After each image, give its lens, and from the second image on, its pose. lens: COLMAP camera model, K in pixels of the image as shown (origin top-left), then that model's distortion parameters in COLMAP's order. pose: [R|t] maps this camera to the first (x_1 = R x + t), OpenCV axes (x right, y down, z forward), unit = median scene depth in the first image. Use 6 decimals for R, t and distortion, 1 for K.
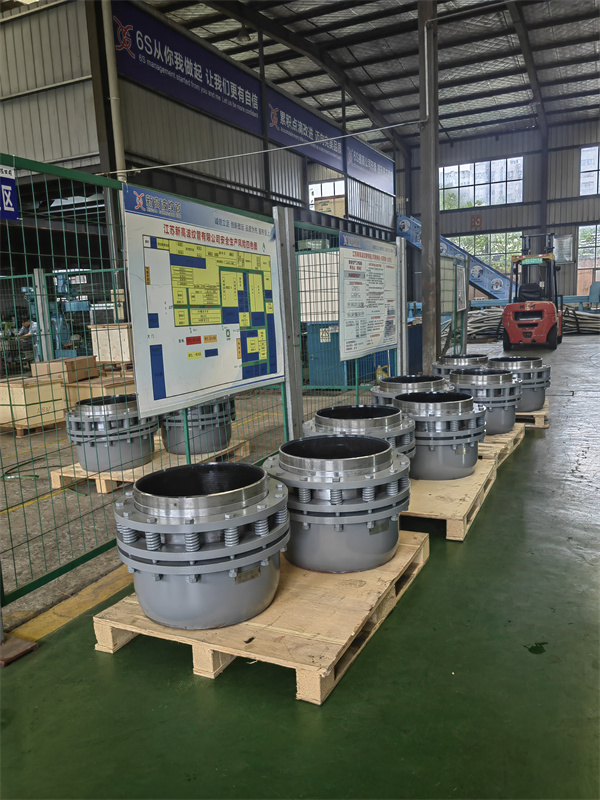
lens RADIAL K [[652.8, 0, 301.3], [0, 652.8, 404.7], [0, 0, 1]] dist [0.047187, -0.061306]
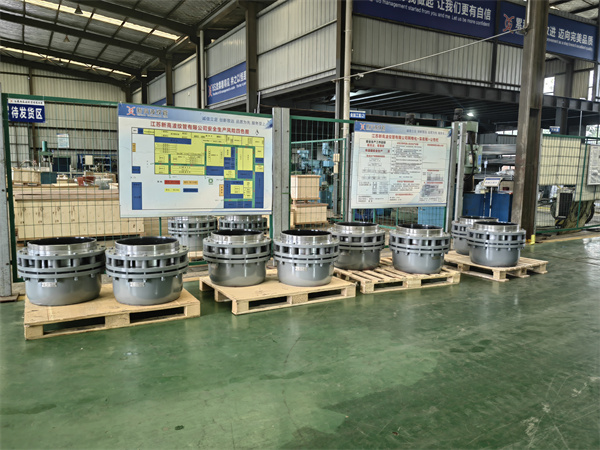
lens RADIAL K [[489.6, 0, 299.4], [0, 489.6, 223.7], [0, 0, 1]] dist [0.047187, -0.061306]
pose [[0.813511, 0.122349, -0.568533, 0.802916], [-0.139569, 0.990122, 0.013368, -0.043192], [0.564553, 0.068475, 0.822552, 0.049827]]
